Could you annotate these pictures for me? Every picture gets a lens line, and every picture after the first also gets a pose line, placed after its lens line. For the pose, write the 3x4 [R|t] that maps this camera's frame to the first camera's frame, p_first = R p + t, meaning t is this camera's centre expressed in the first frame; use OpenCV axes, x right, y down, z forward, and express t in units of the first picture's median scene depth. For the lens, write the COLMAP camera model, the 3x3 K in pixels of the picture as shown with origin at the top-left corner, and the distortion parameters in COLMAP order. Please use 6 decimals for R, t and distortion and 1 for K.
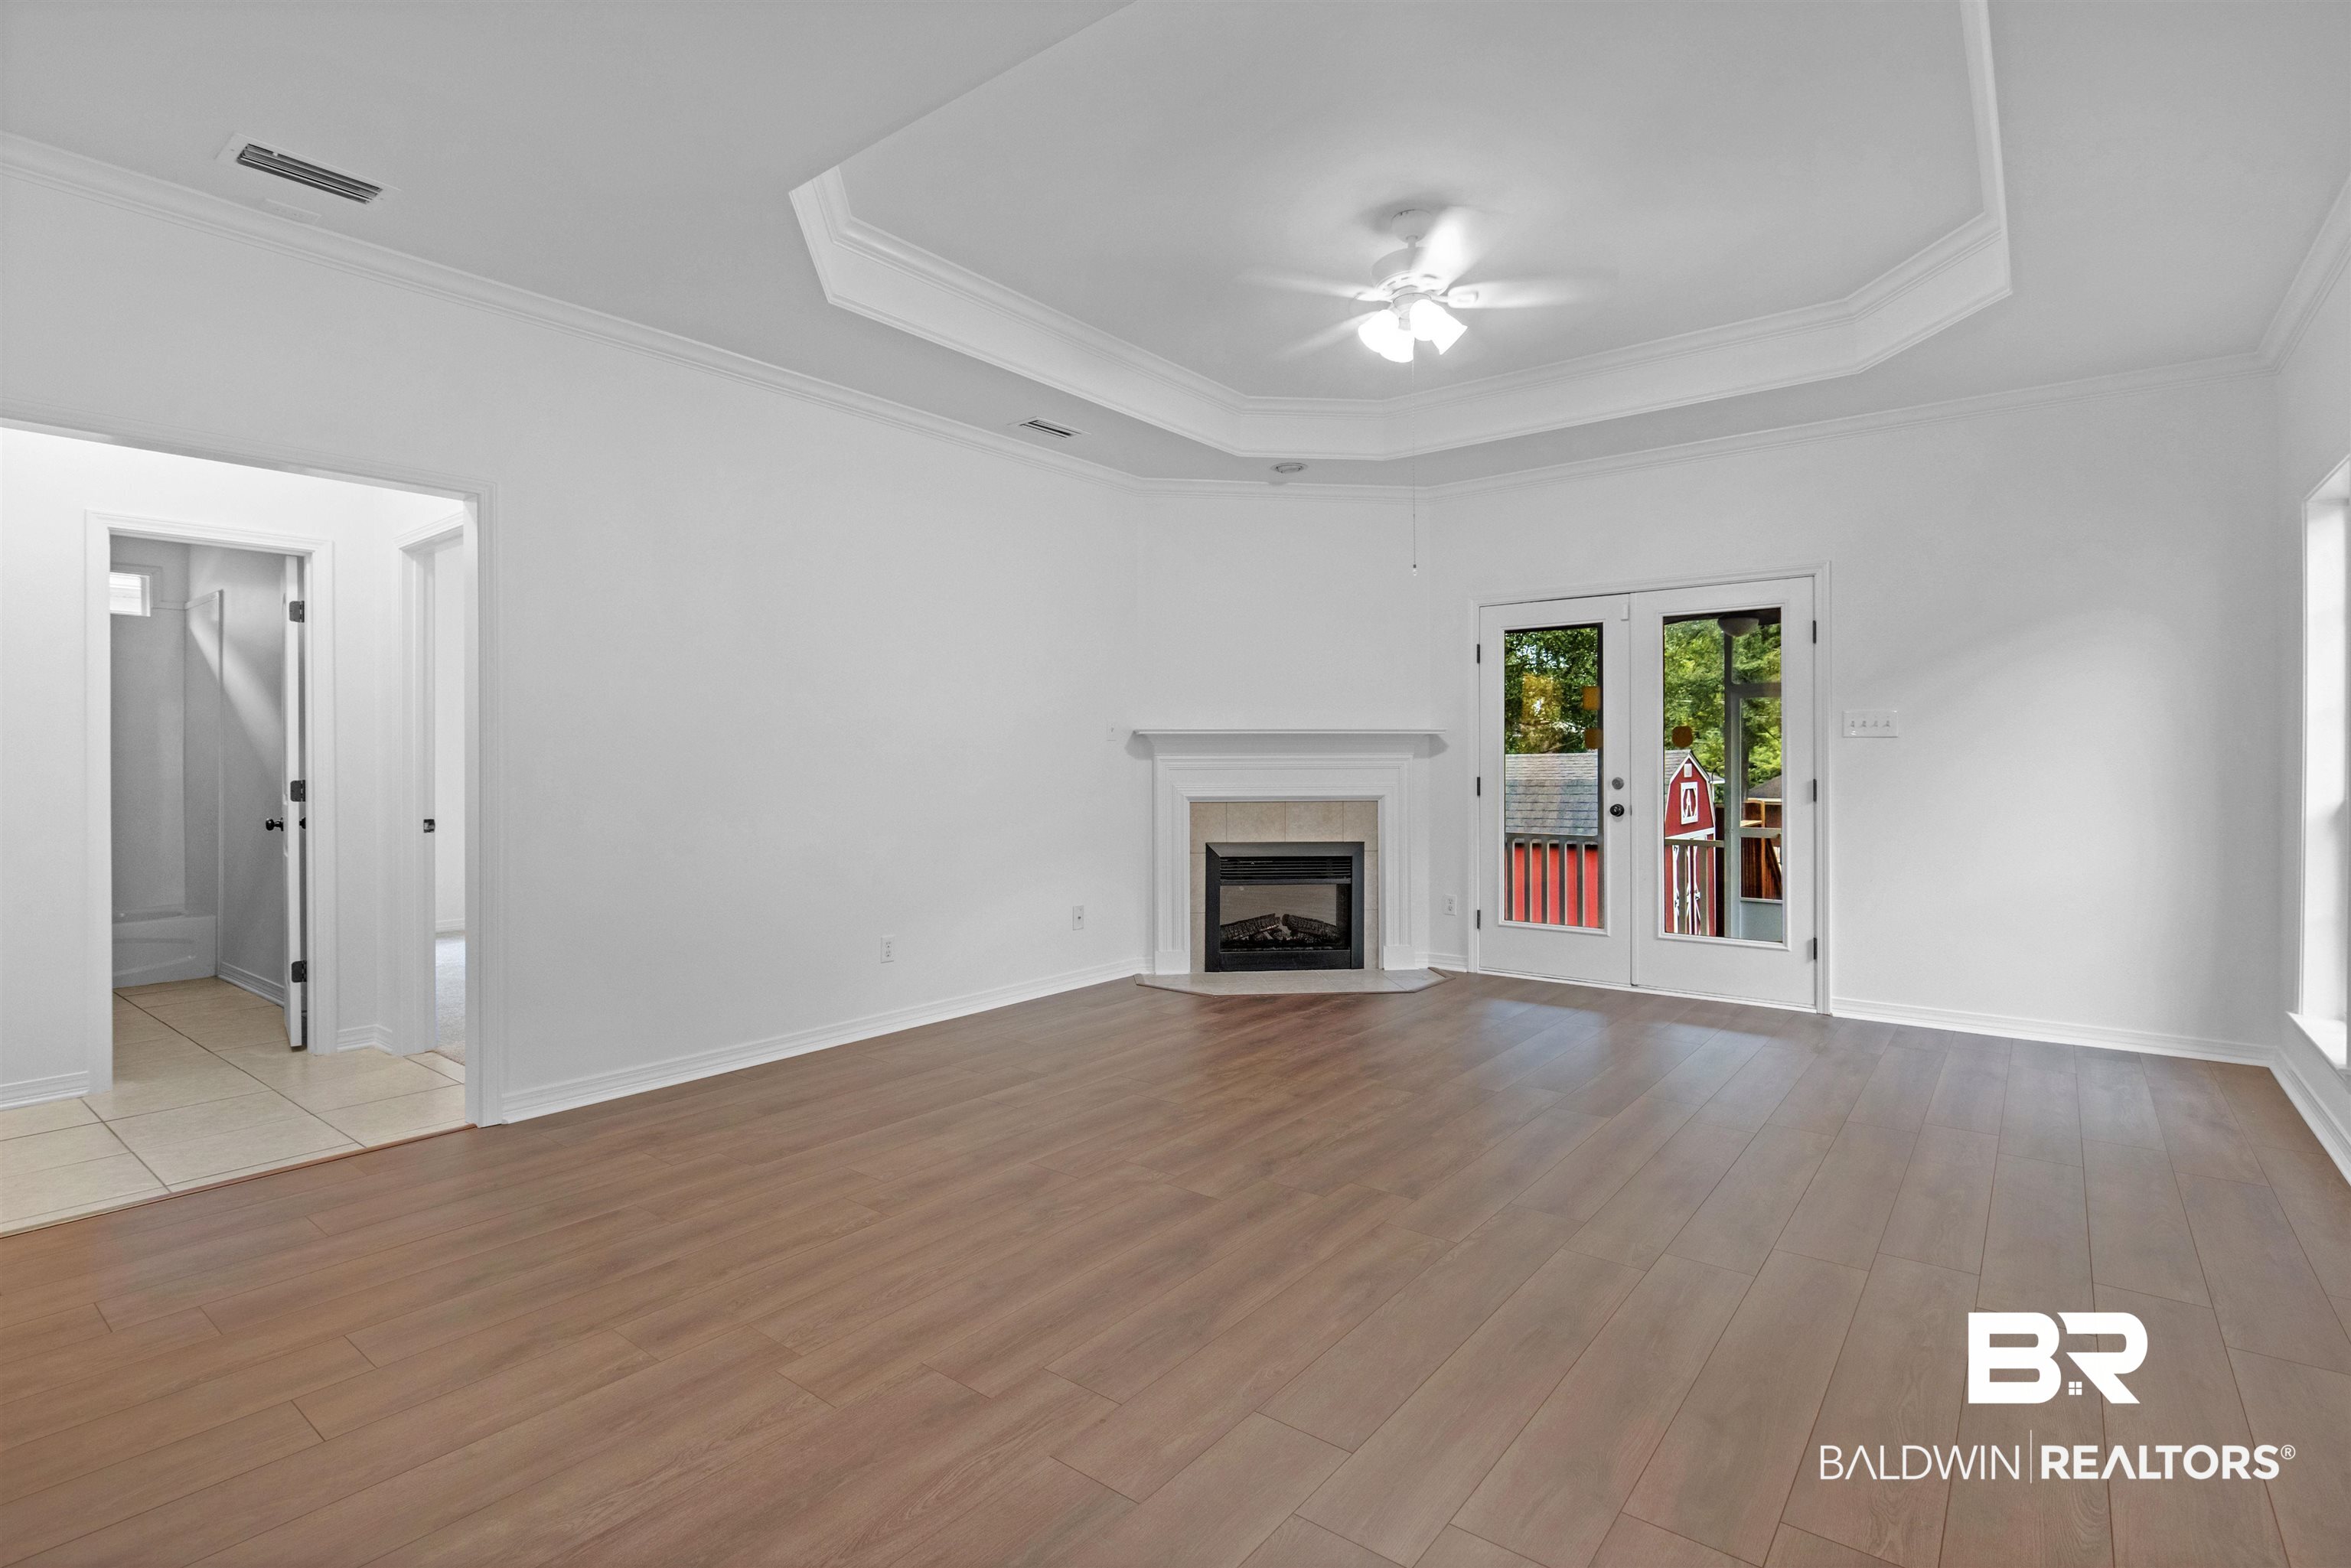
lens RADIAL K [[1115.0, 0, 1160.6], [0, 1115.0, 776.4], [0, 0, 1]] dist [-0.002904, 0.000430]
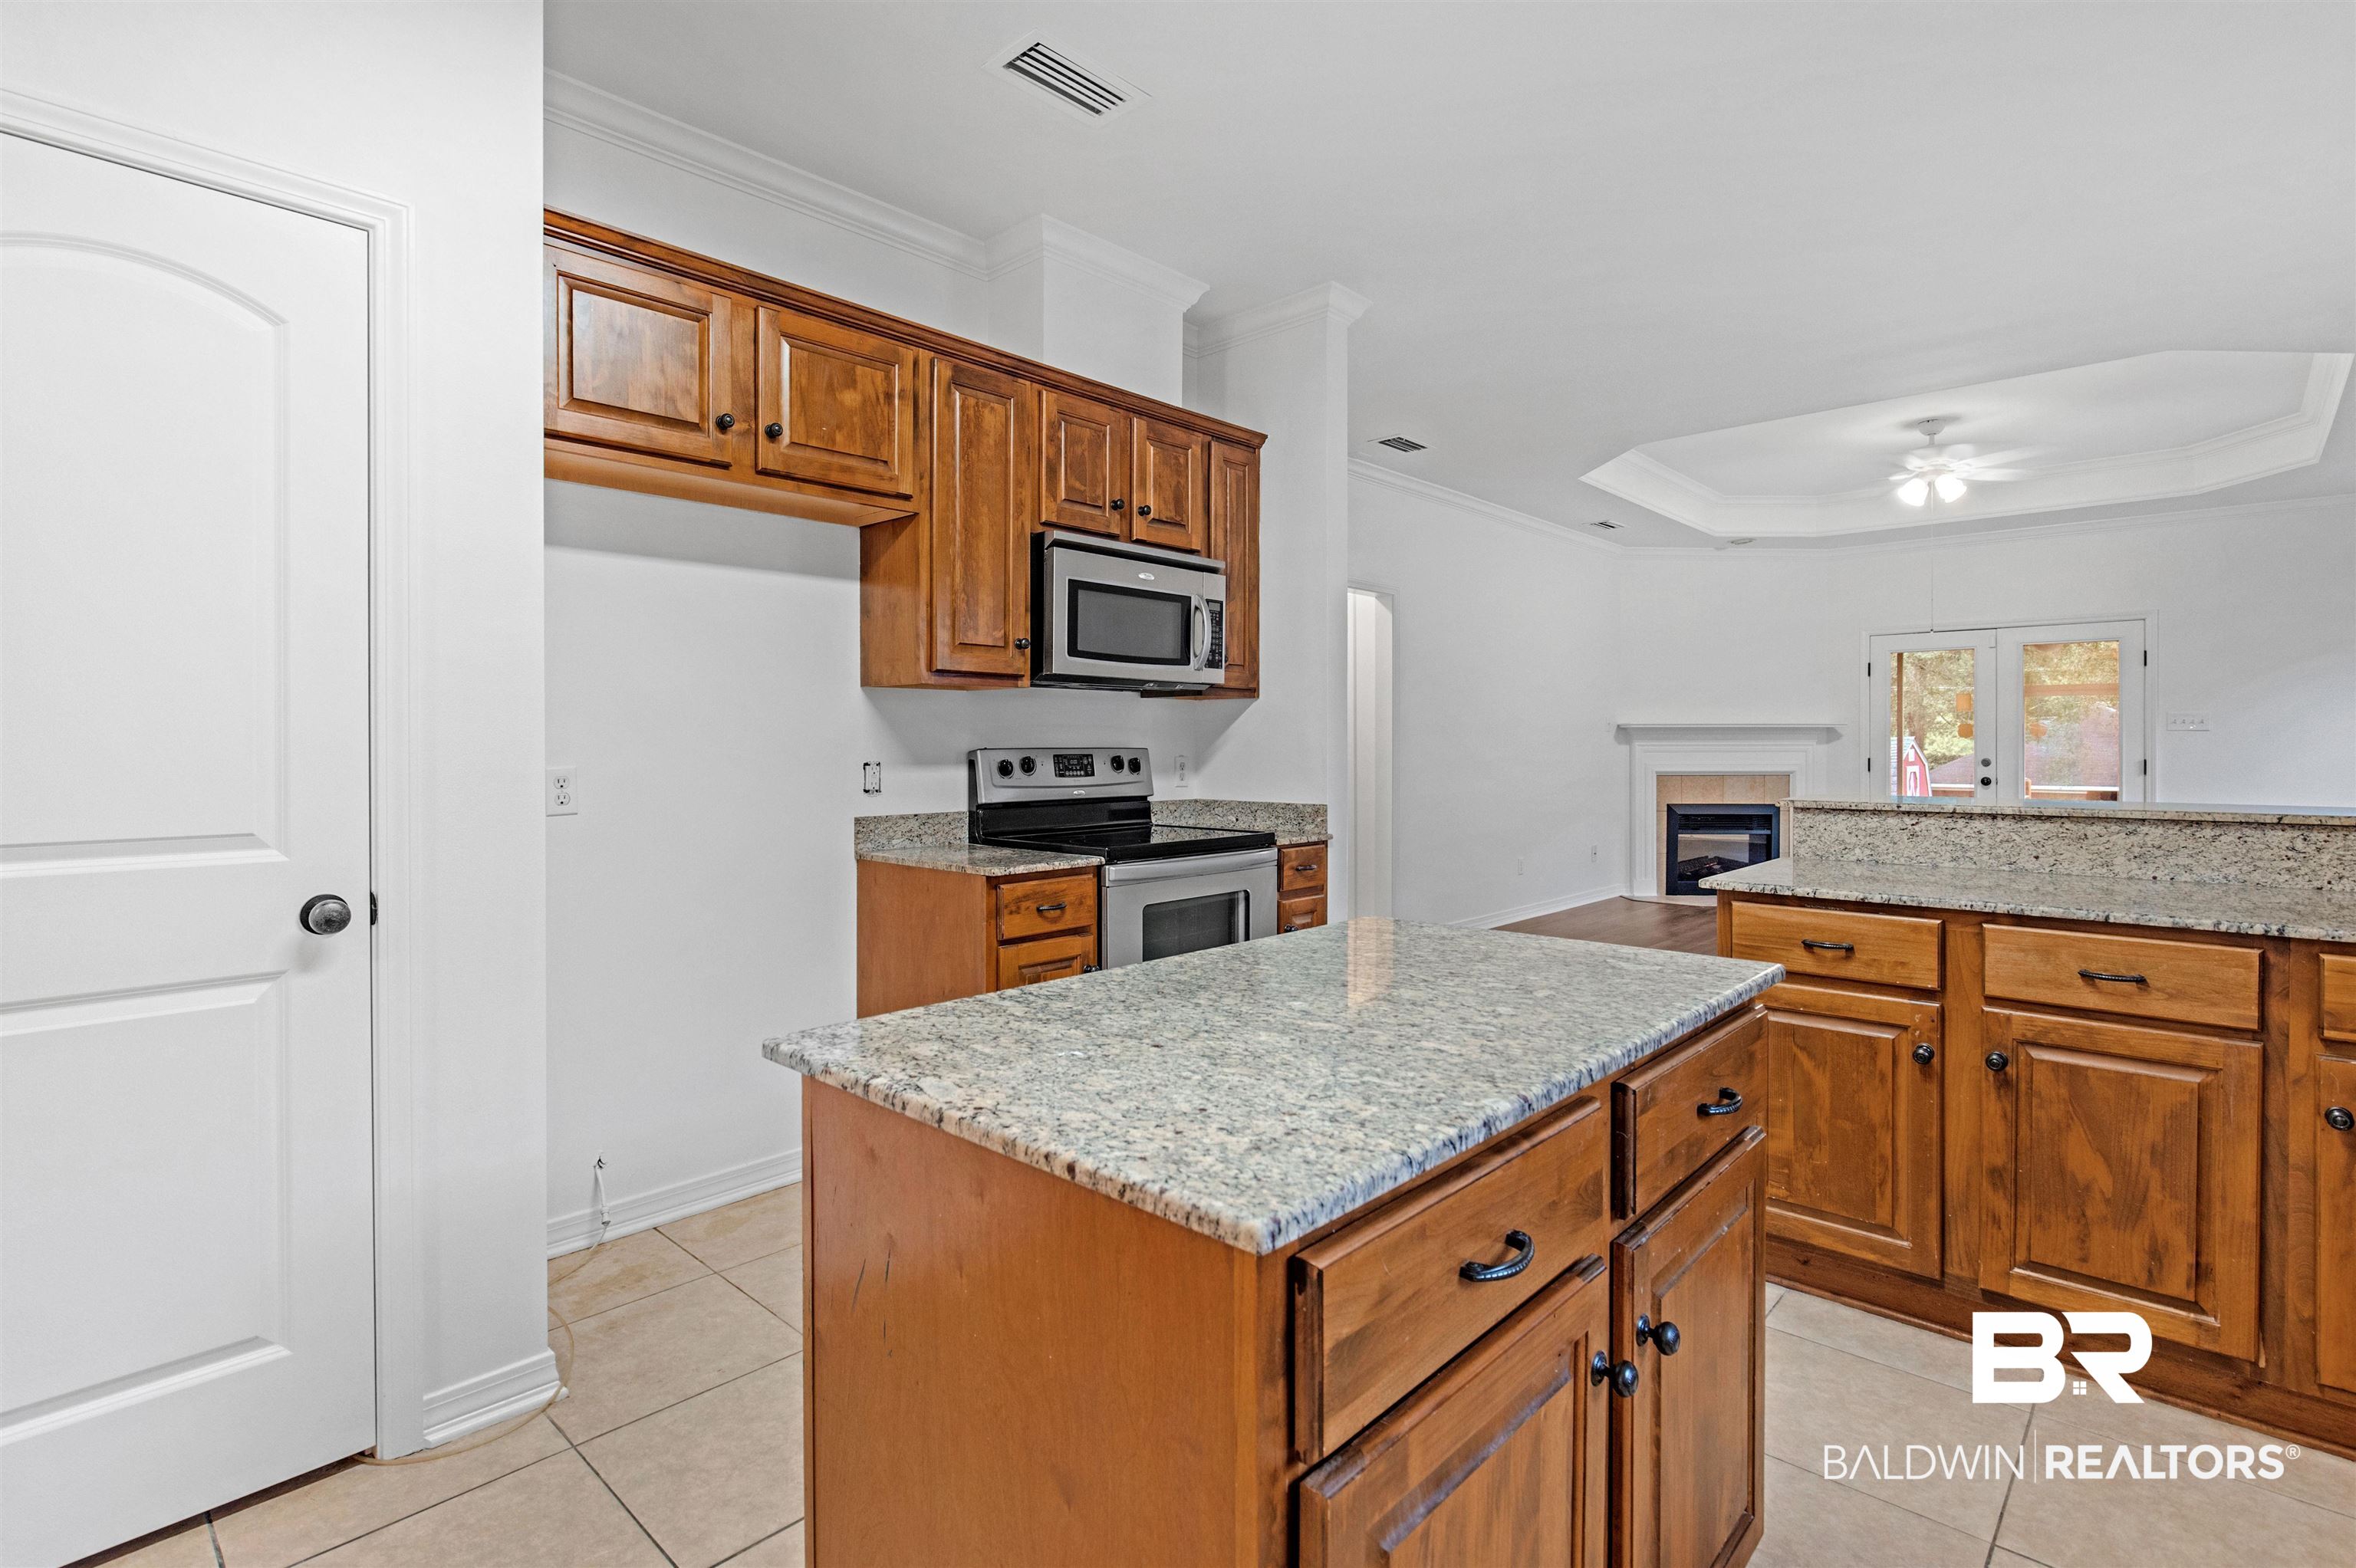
lens RADIAL K [[1117.3, 0, 1179.4], [0, 1117.3, 756.1], [0, 0, 1]] dist [-0.002904, 0.000430]
pose [[0.997306, 0.002896, -0.073302, -0.474825], [-0.003267, 0.999982, -0.004948, 0.008357], [0.073286, 0.005174, 0.997298, -0.459370]]
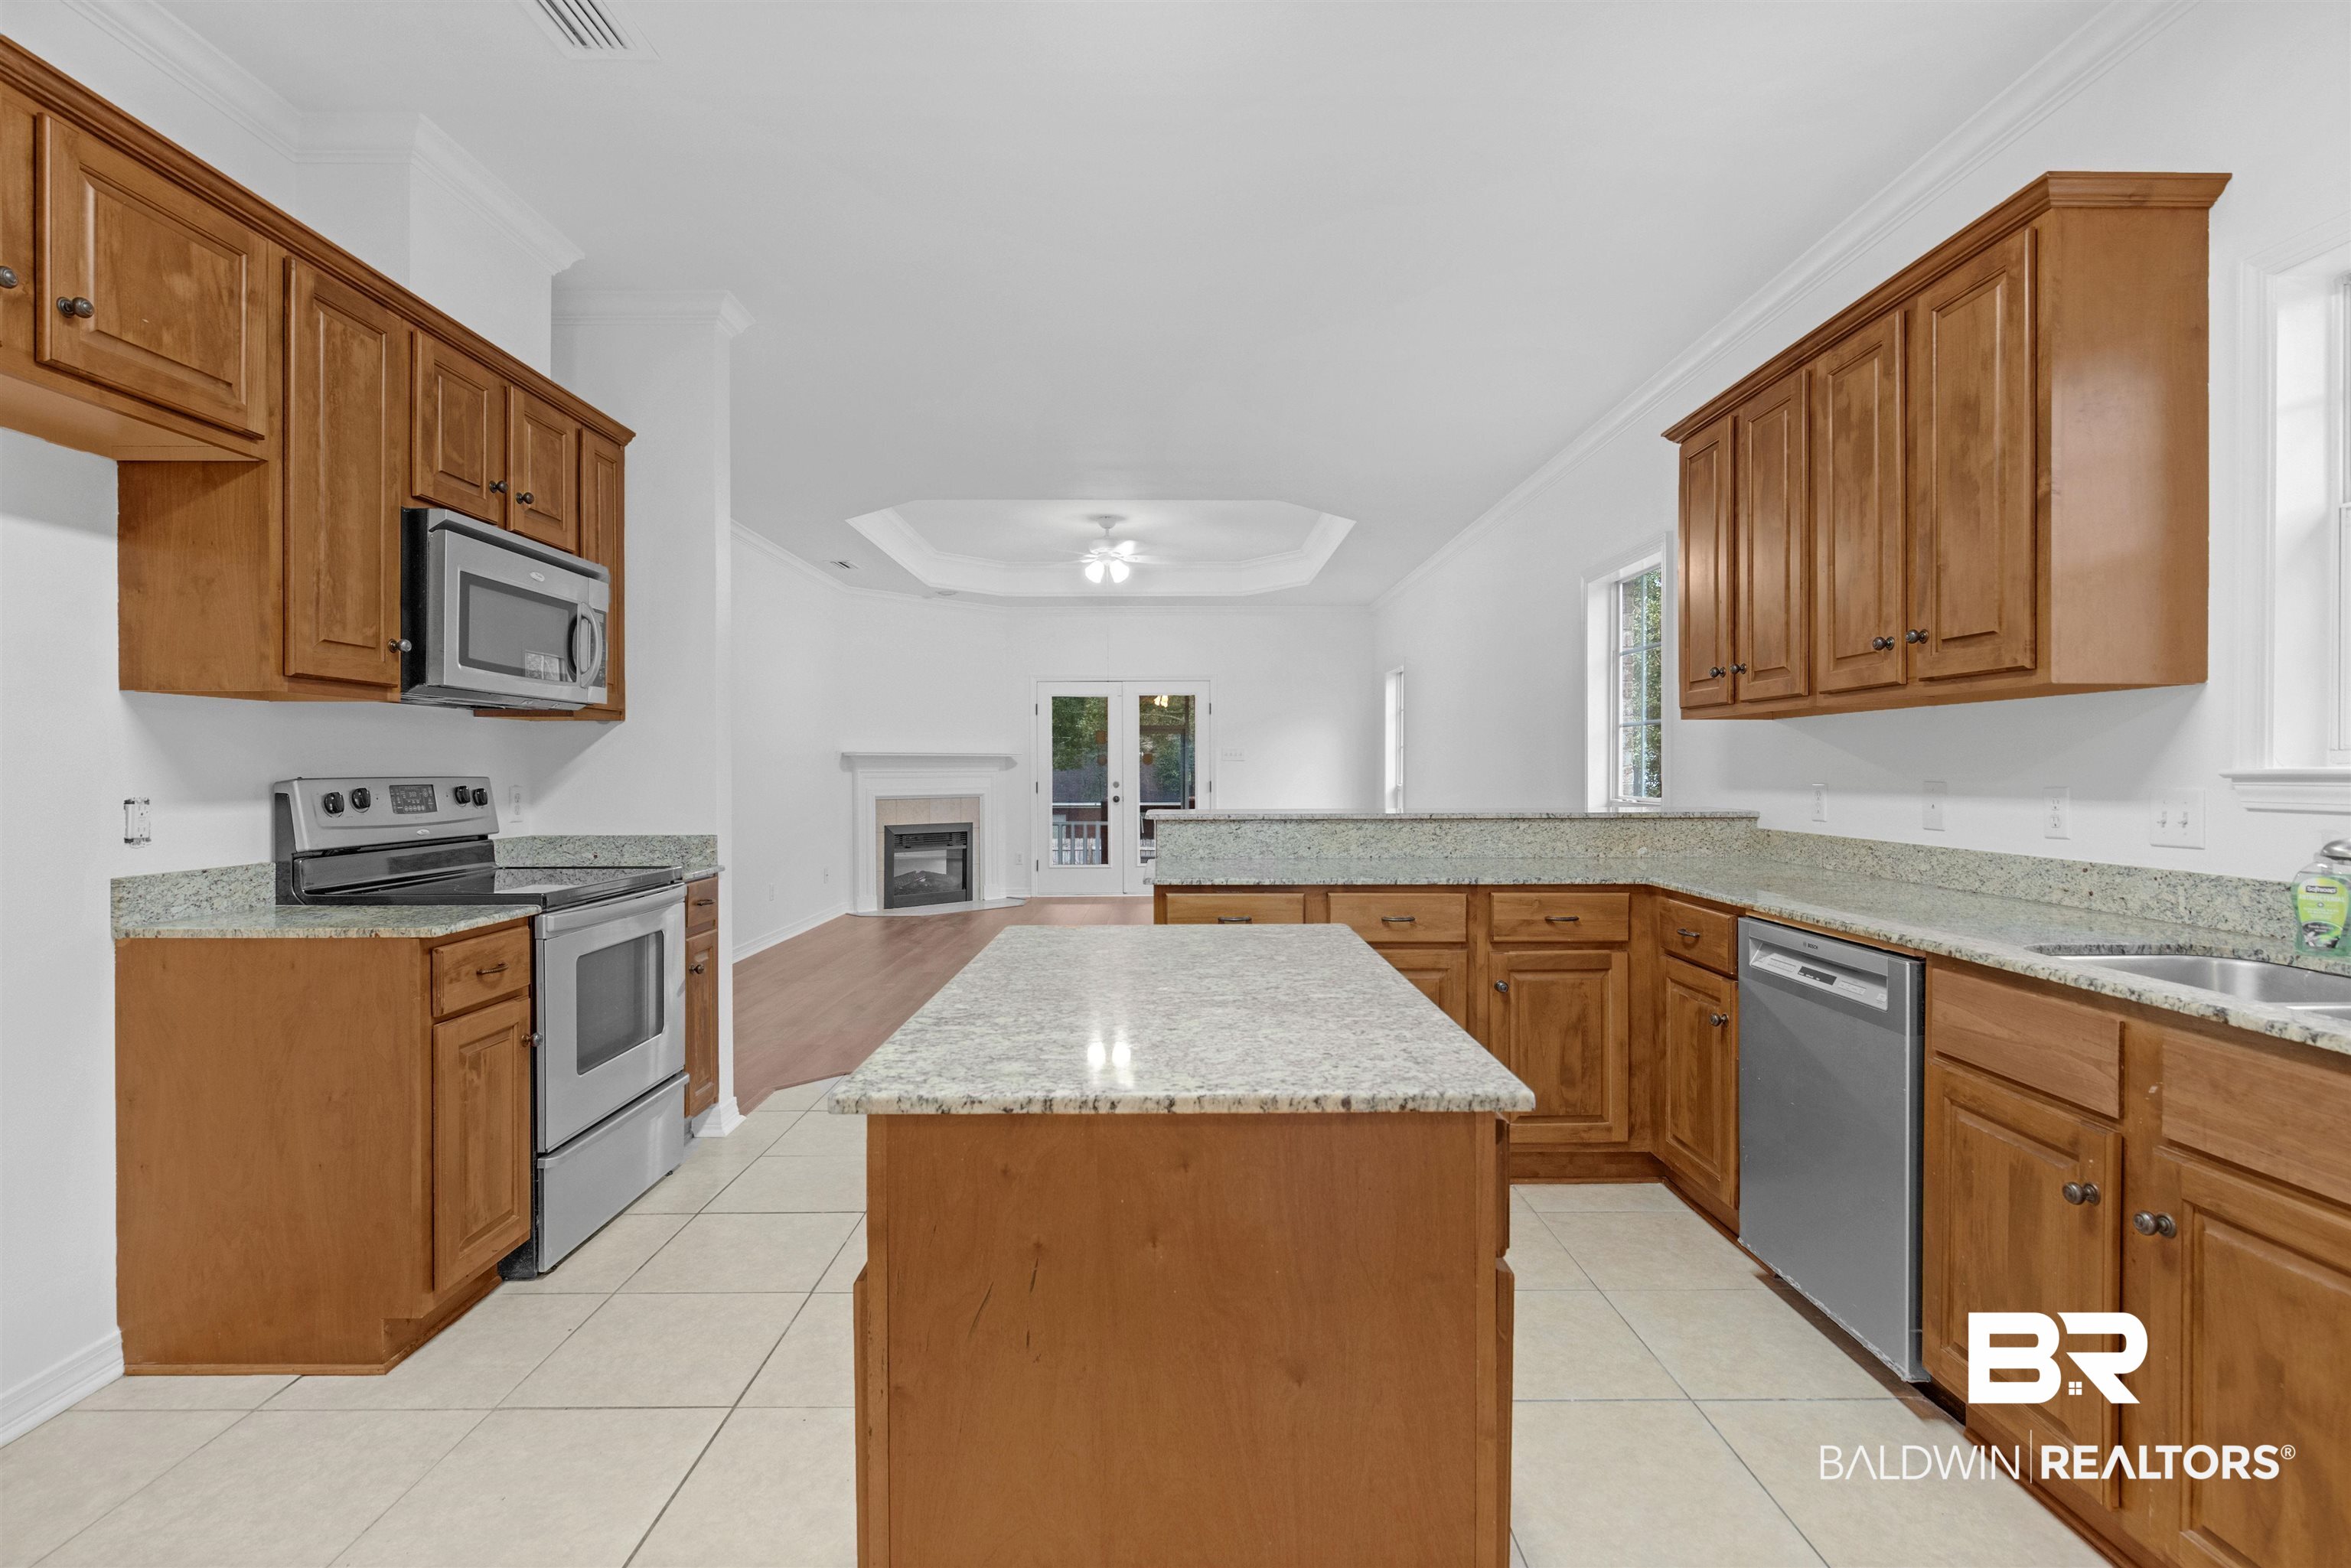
lens RADIAL K [[1115.0, 0, 1160.6], [0, 1115.0, 783.6], [0, 0, 1]] dist [-0.002904, 0.000430]
pose [[0.780085, -0.006945, 0.625635, -0.629116], [0.010304, 0.999945, -0.001748, 0.008171], [-0.625589, 0.007810, 0.780114, -0.442590]]
